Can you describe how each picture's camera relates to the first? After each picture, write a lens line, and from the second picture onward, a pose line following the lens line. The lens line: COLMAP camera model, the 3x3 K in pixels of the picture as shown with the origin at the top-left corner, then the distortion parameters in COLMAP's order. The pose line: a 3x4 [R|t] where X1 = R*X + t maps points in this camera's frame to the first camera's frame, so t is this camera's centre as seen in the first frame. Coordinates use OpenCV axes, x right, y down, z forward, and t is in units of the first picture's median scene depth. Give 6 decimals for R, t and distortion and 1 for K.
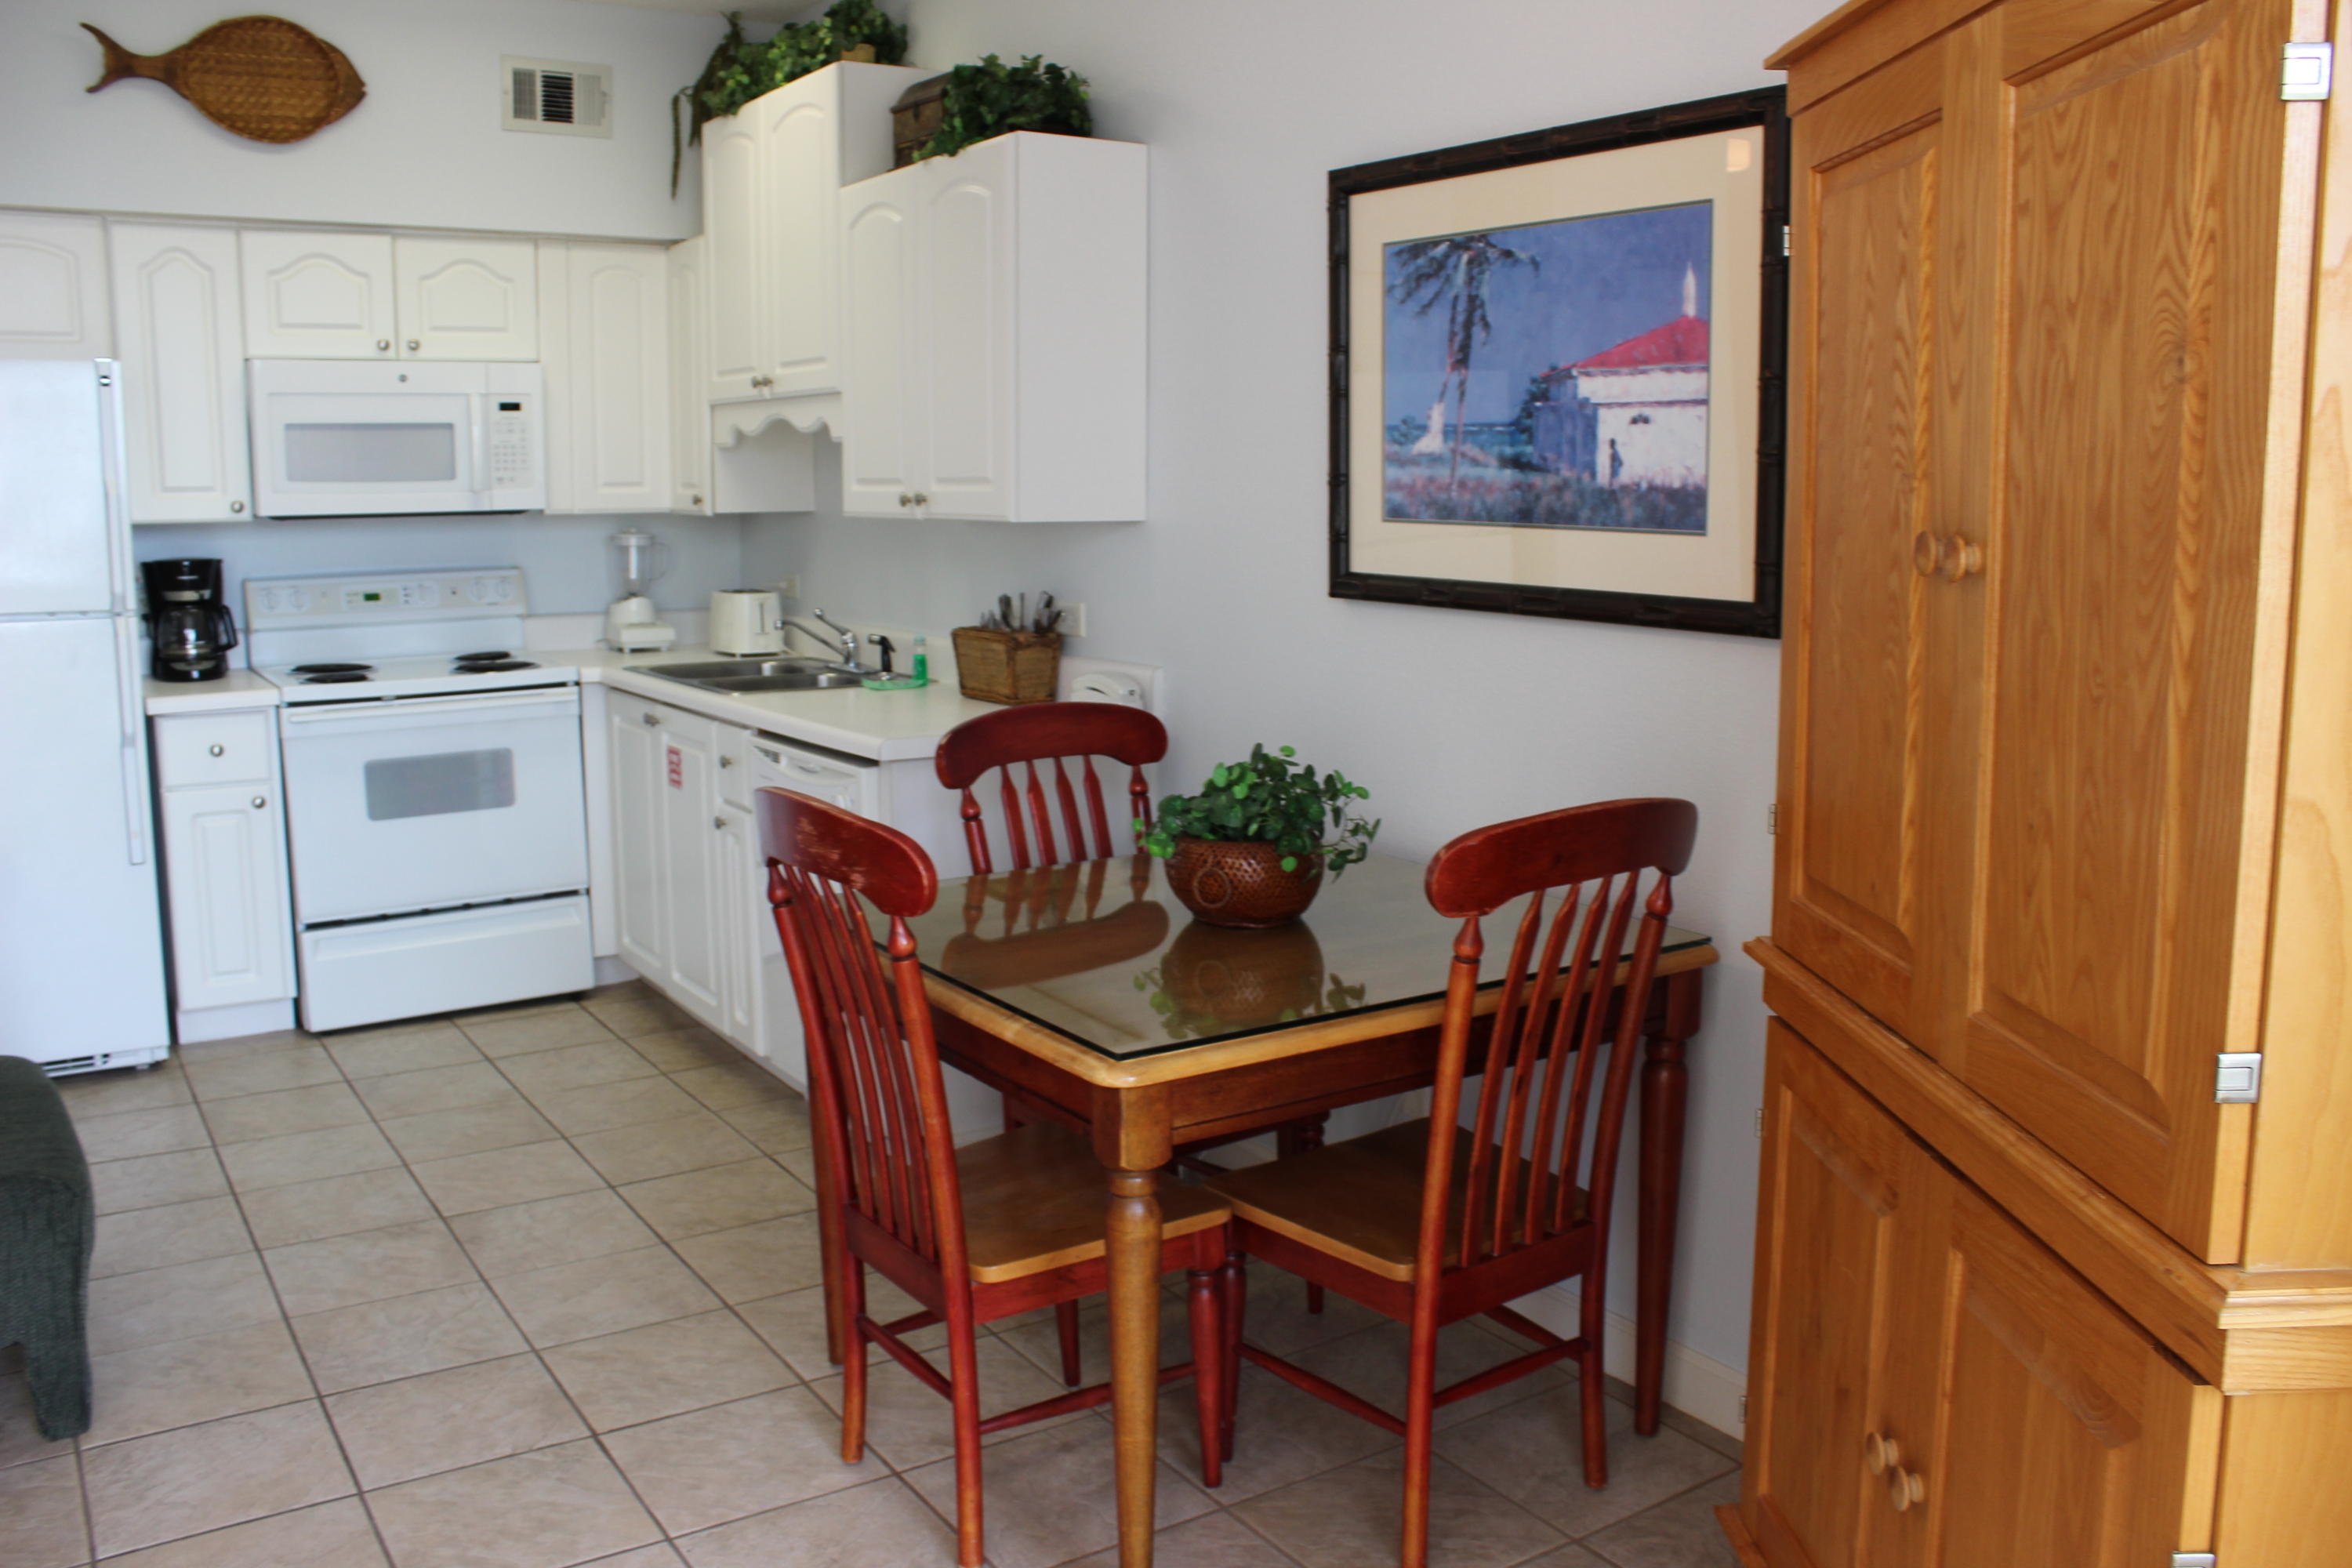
lens RADIAL K [[1938.2, 0, 1180.4], [0, 1938.2, 761.9], [0, 0, 1]] dist [-0.172671, 0.149448]
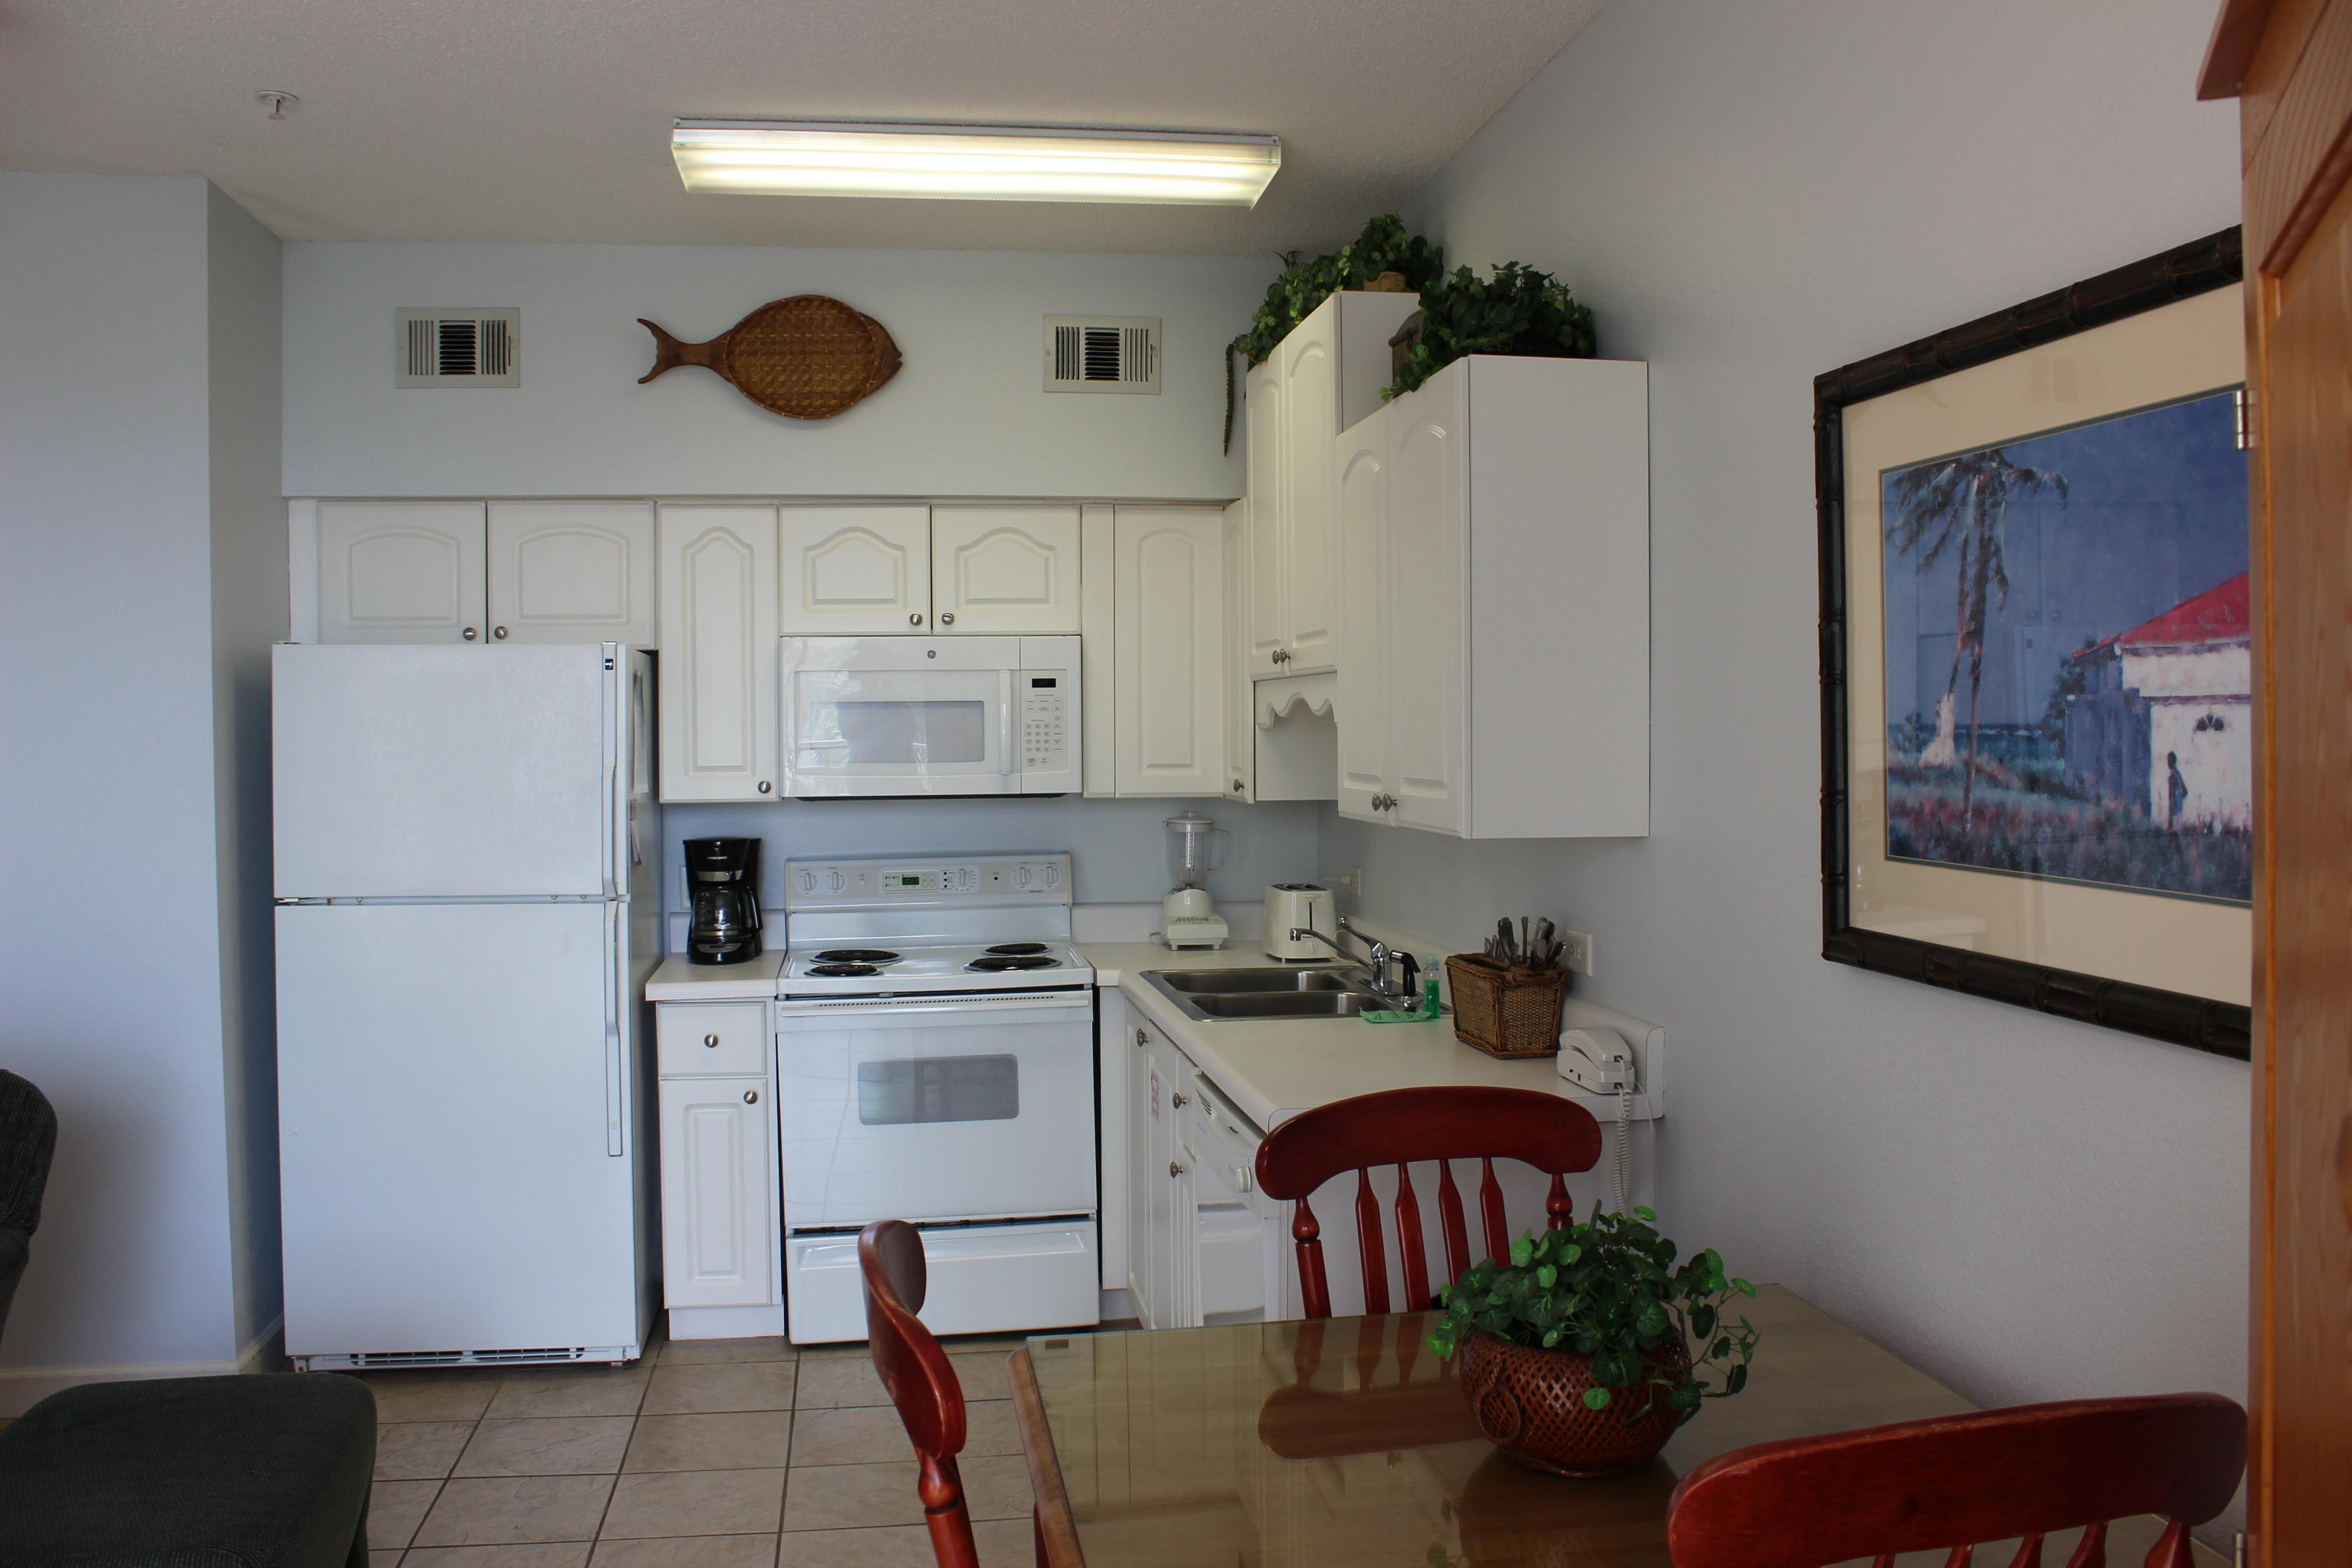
lens RADIAL K [[1945.5, 0, 1188.9], [0, 1945.5, 761.4], [0, 0, 1]] dist [-0.168055, 0.143480]
pose [[0.913228, 0.000317, -0.407450, 0.161717], [-0.052011, 0.991910, -0.115803, -0.068169], [0.404116, 0.126947, 0.905856, 0.268296]]
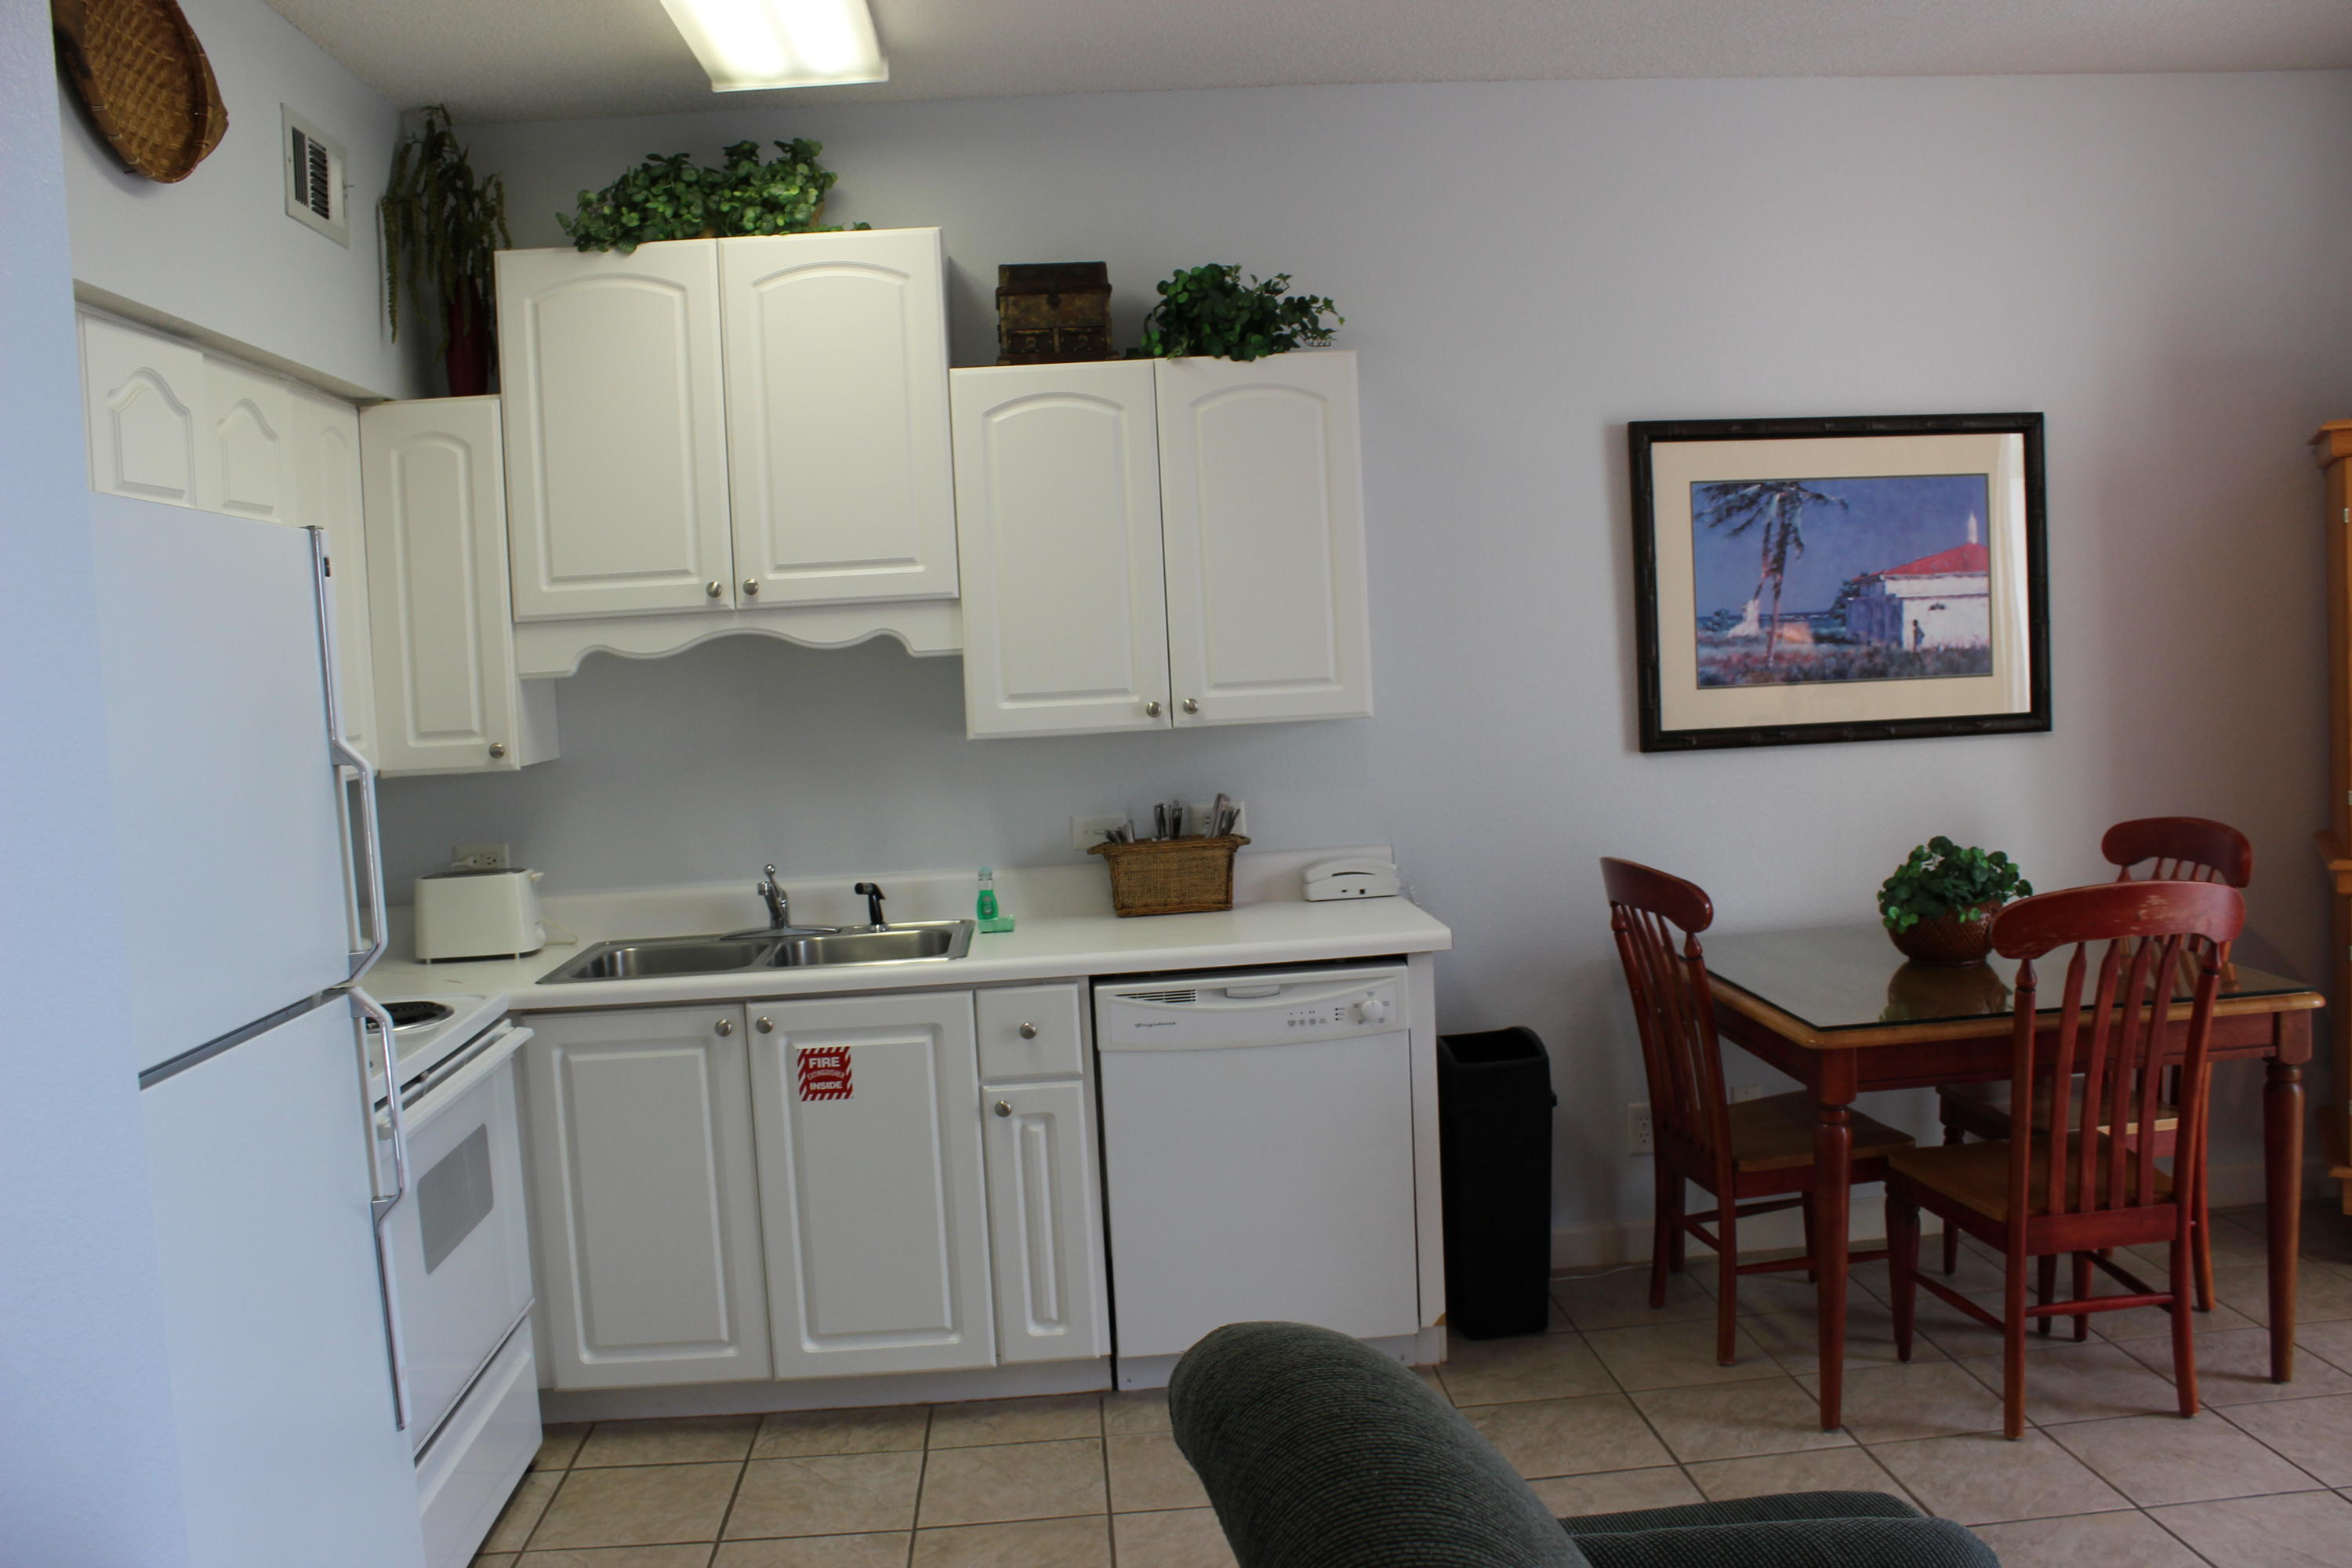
lens RADIAL K [[1938.2, 0, 1180.4], [0, 1938.2, 761.9], [0, 0, 1]] dist [-0.172671, 0.149448]
pose [[0.491552, -0.080345, 0.867134, -1.256577], [0.175625, 0.984422, -0.008344, -0.131242], [-0.852955, 0.156392, 0.498005, 0.678141]]
